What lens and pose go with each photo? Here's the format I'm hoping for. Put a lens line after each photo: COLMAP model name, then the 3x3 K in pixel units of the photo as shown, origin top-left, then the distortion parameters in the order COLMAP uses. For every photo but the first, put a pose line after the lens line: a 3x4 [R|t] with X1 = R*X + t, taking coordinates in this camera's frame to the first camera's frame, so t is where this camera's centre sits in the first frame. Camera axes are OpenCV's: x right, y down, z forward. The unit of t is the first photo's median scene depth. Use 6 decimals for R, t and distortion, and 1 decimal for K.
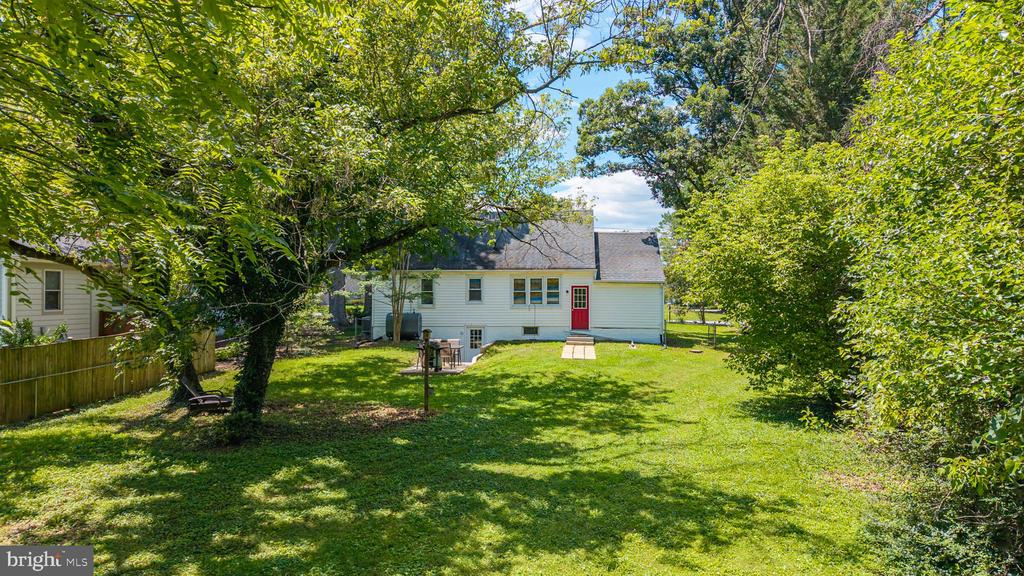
lens RADIAL K [[682.4, 0, 511.2], [0, 682.4, 288.8], [0, 0, 1]] dist [0.006258, -0.000874]
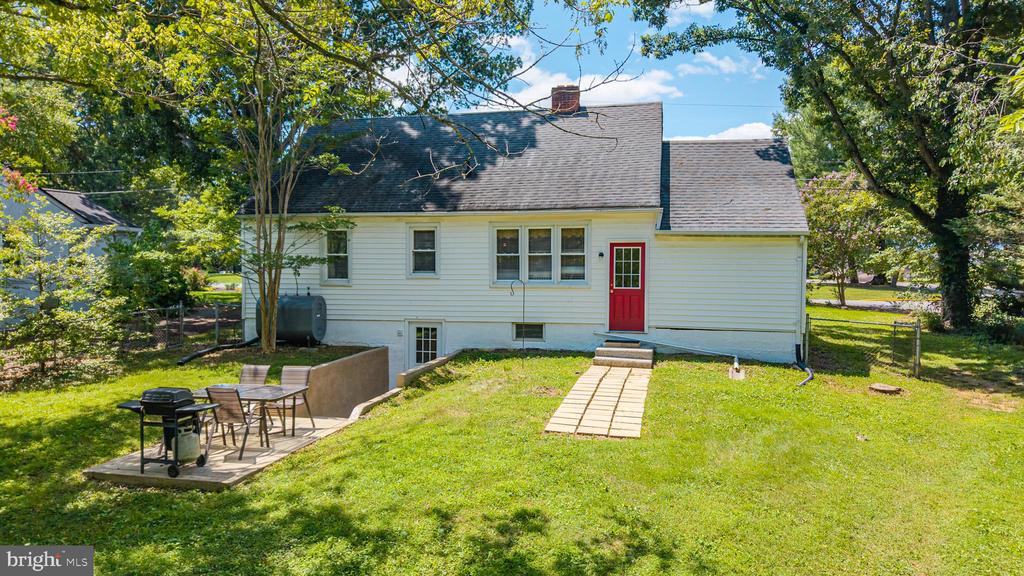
lens RADIAL K [[682.4, 0, 511.3], [0, 682.4, 287.9], [0, 0, 1]] dist [0.006258, -0.000874]
pose [[0.992079, 0.005146, -0.125511, 0.079270], [0.001073, 0.998777, 0.049426, 0.003855], [0.125612, -0.049169, 0.990860, 0.495600]]
